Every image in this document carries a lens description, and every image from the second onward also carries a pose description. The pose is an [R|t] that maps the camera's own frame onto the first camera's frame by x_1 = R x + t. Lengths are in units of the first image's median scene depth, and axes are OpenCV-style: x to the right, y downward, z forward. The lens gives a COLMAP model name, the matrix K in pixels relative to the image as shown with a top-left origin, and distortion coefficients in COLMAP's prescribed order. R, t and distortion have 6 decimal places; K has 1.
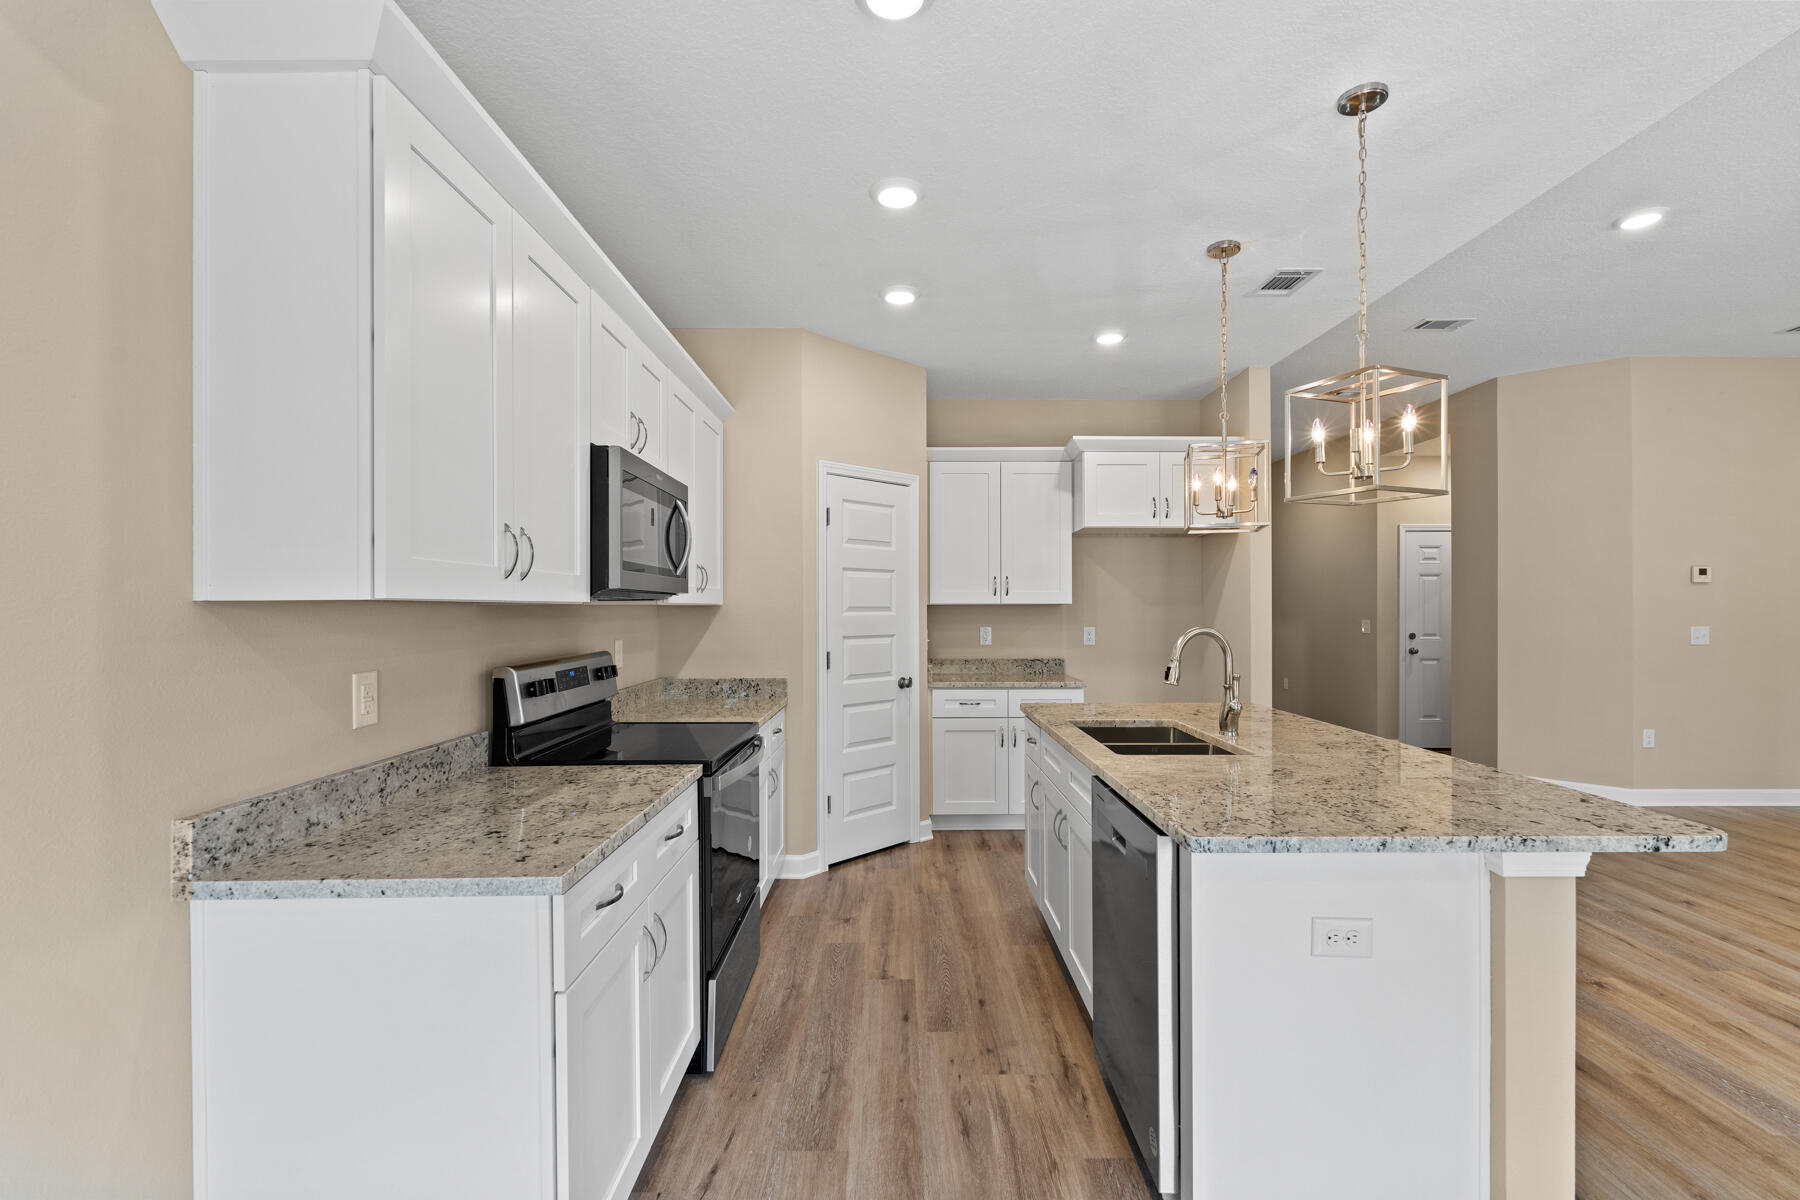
lens RADIAL K [[789.6, 0, 900.0], [0, 789.6, 600.0], [0, 0, 1]] dist [0.000898, 0.000407]
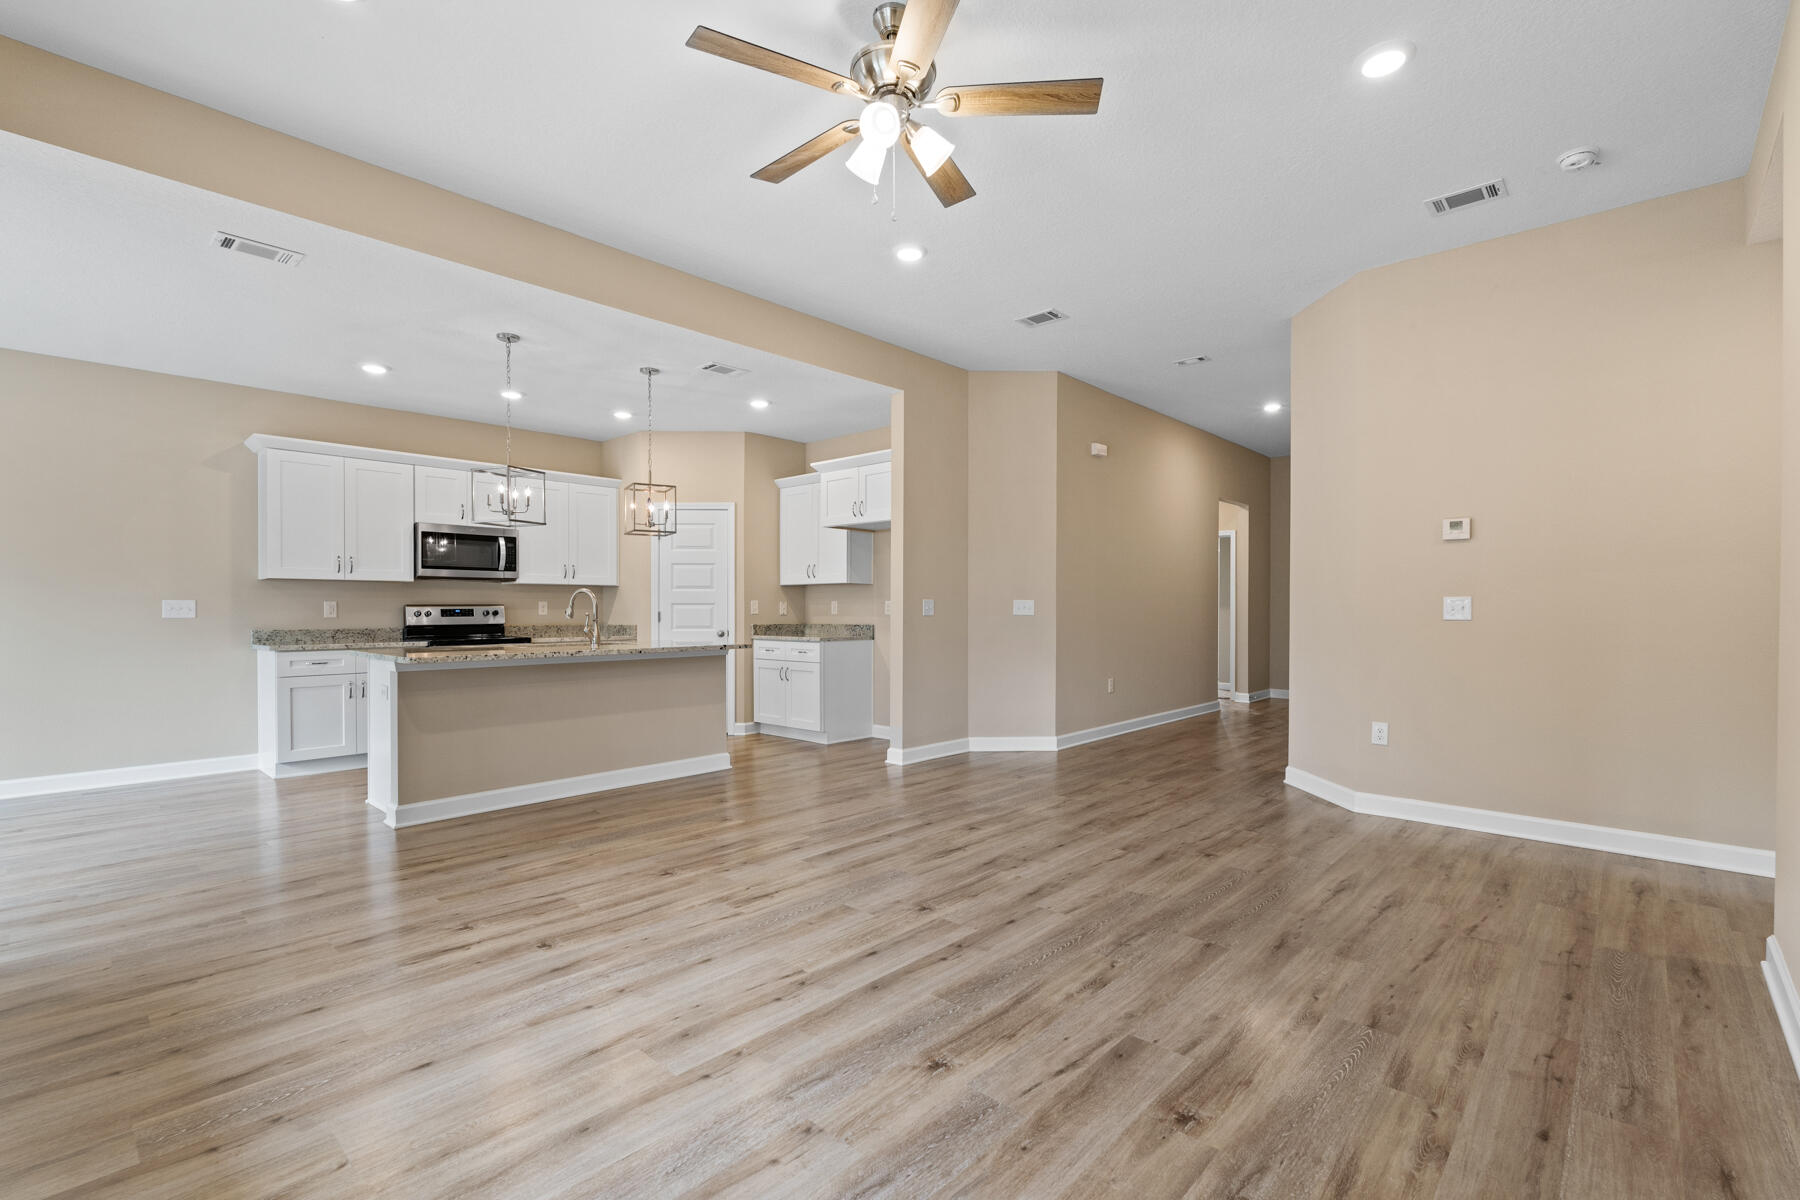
lens RADIAL K [[789.6, 0, 900.0], [0, 789.6, 600.0], [0, 0, 1]] dist [0.000898, 0.000407]
pose [[0.728867, -0.006742, -0.684622, 1.689855], [0.006434, 0.999975, -0.002998, 0.053906], [0.684625, -0.002220, 0.728892, 0.093436]]
